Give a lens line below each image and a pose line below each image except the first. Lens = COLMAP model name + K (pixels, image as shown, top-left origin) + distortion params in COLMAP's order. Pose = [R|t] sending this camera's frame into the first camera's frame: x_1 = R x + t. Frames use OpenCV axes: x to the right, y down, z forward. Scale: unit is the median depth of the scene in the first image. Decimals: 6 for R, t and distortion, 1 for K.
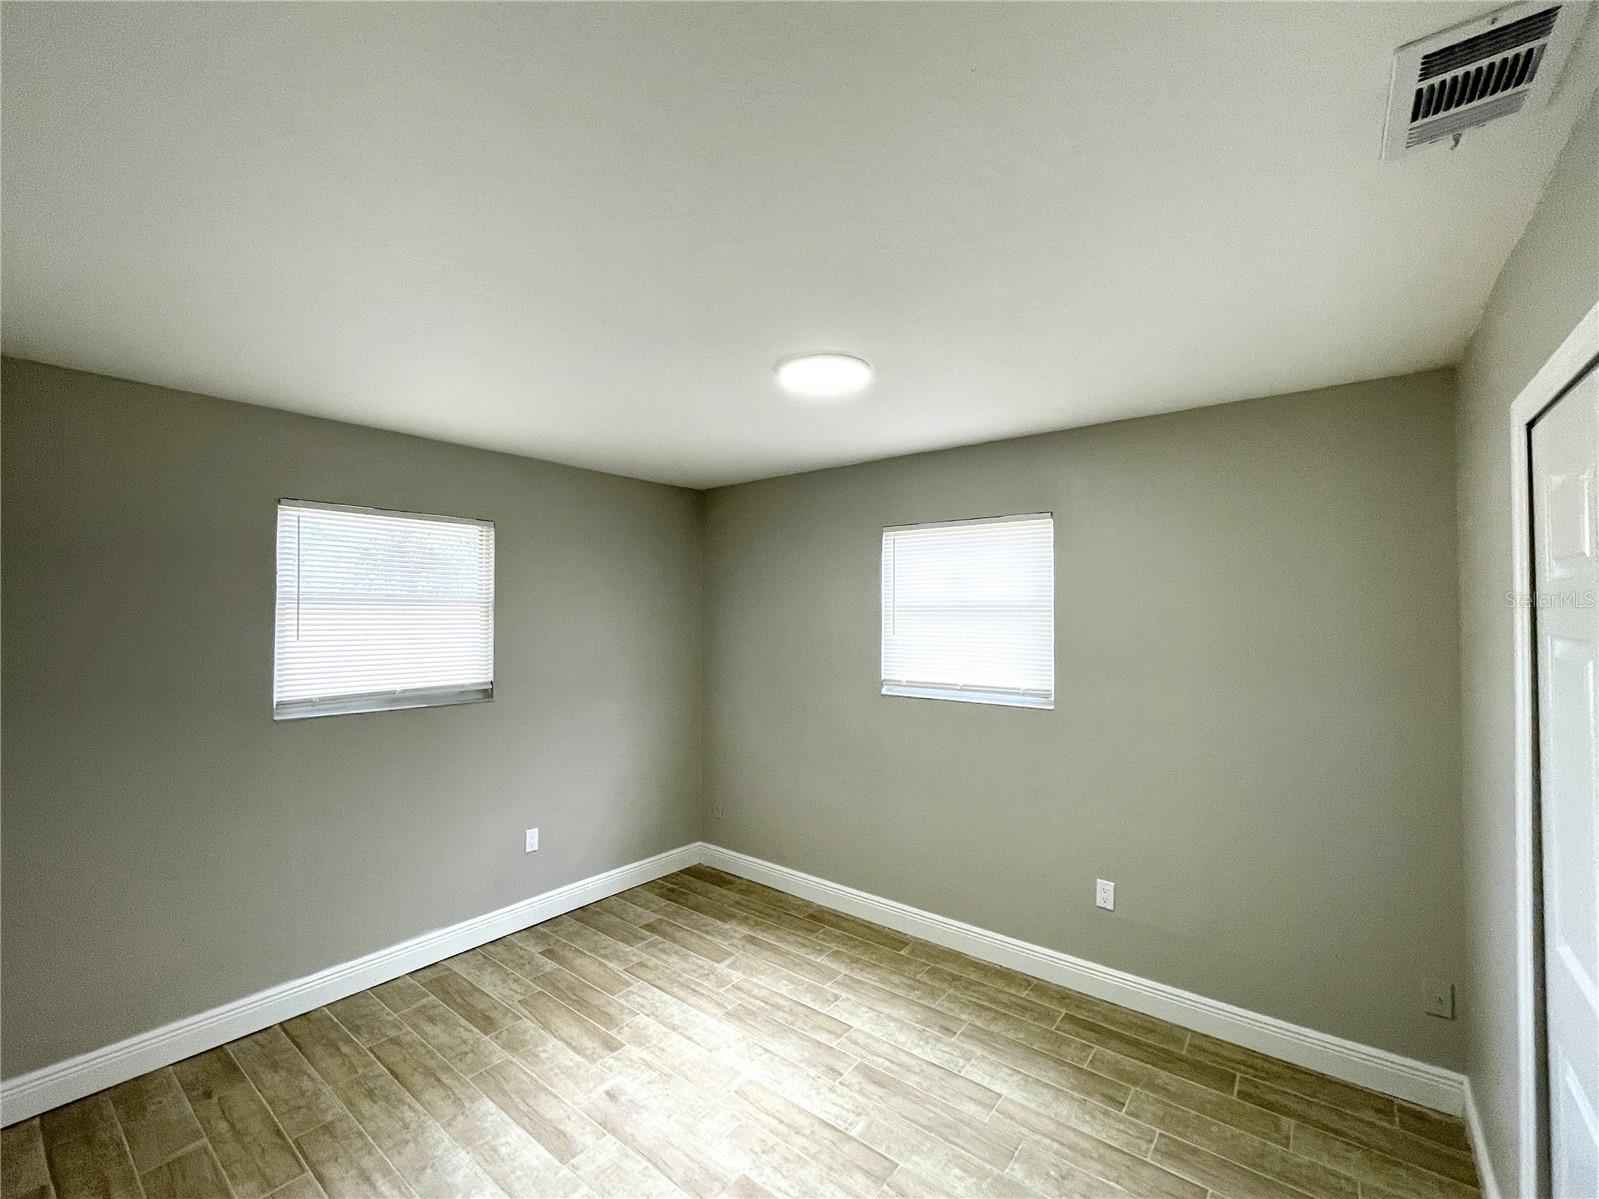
lens RADIAL K [[654.9, 0, 803.0], [0, 654.9, 597.8], [0, 0, 1]] dist [-0.000167, 0.000820]
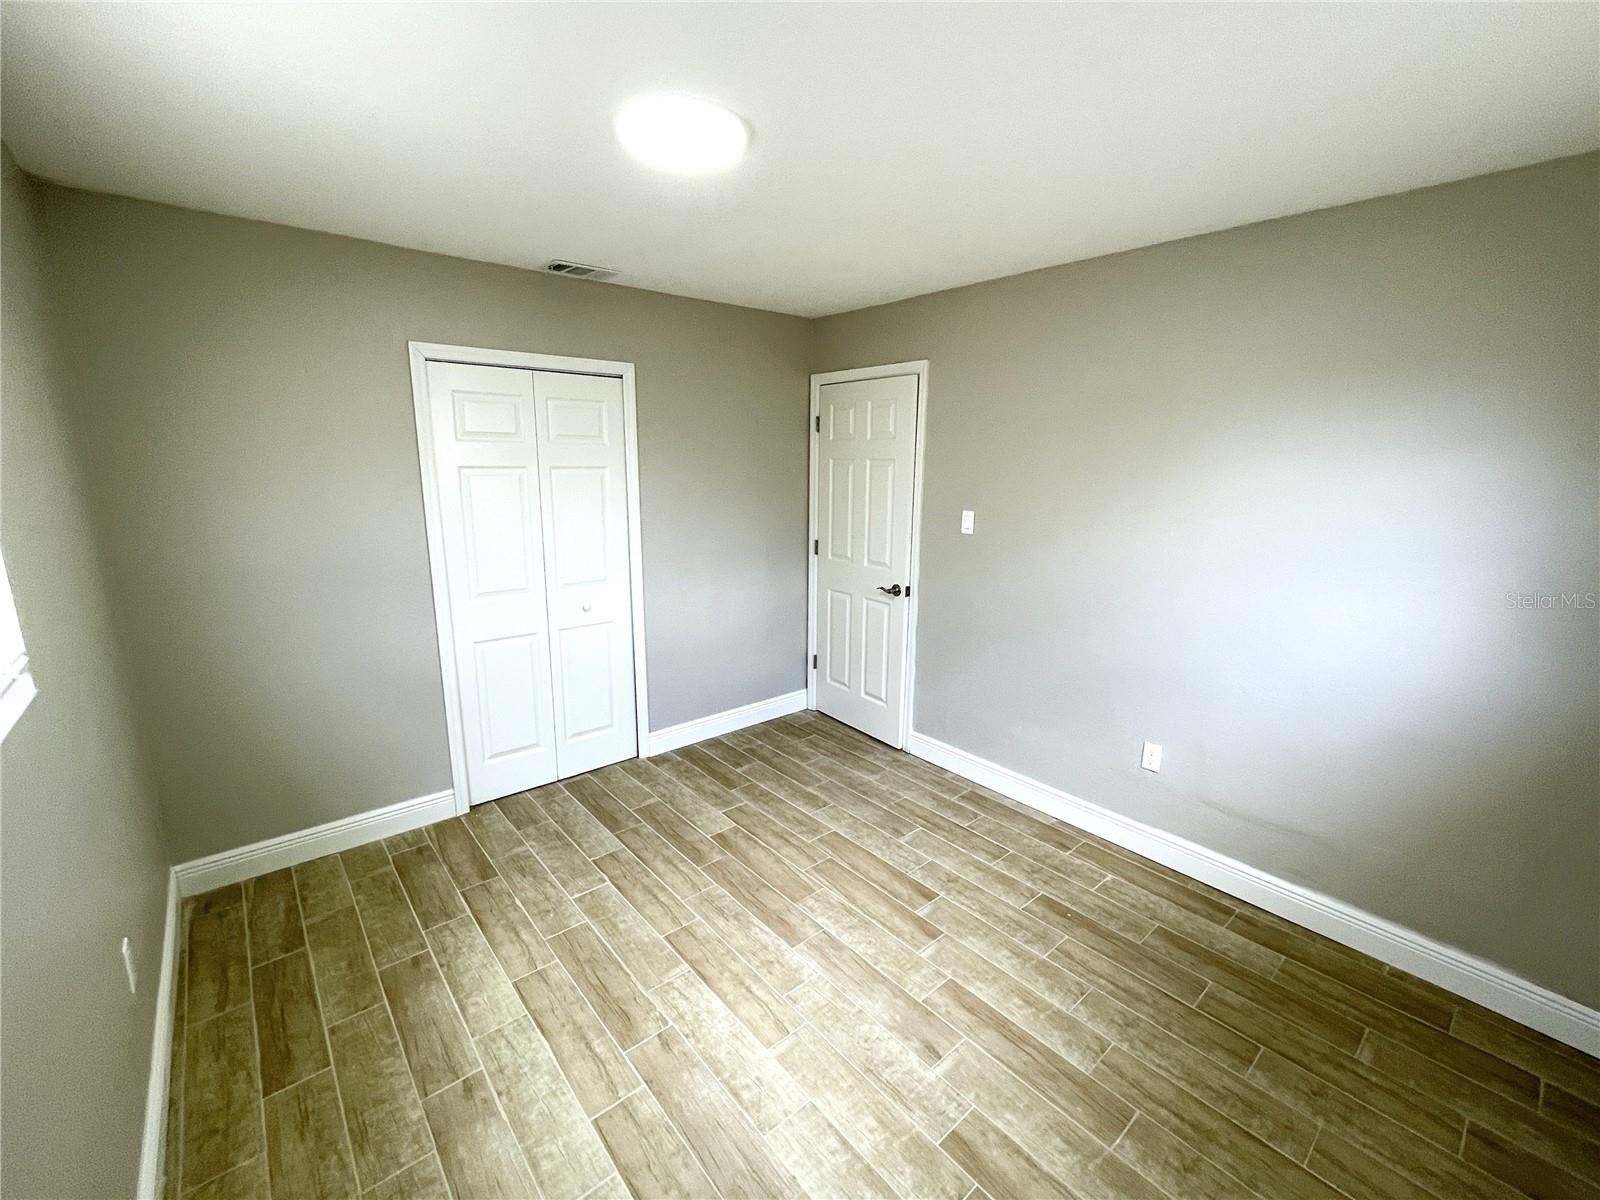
lens RADIAL K [[655.4, 0, 794.1], [0, 655.4, 582.9], [0, 0, 1]] dist [-0.000167, 0.000820]
pose [[-0.977149, -0.052567, 0.205953, -0.259588], [-0.015058, 0.983622, 0.179615, 0.016746], [-0.212022, 0.172410, -0.961936, 1.736866]]
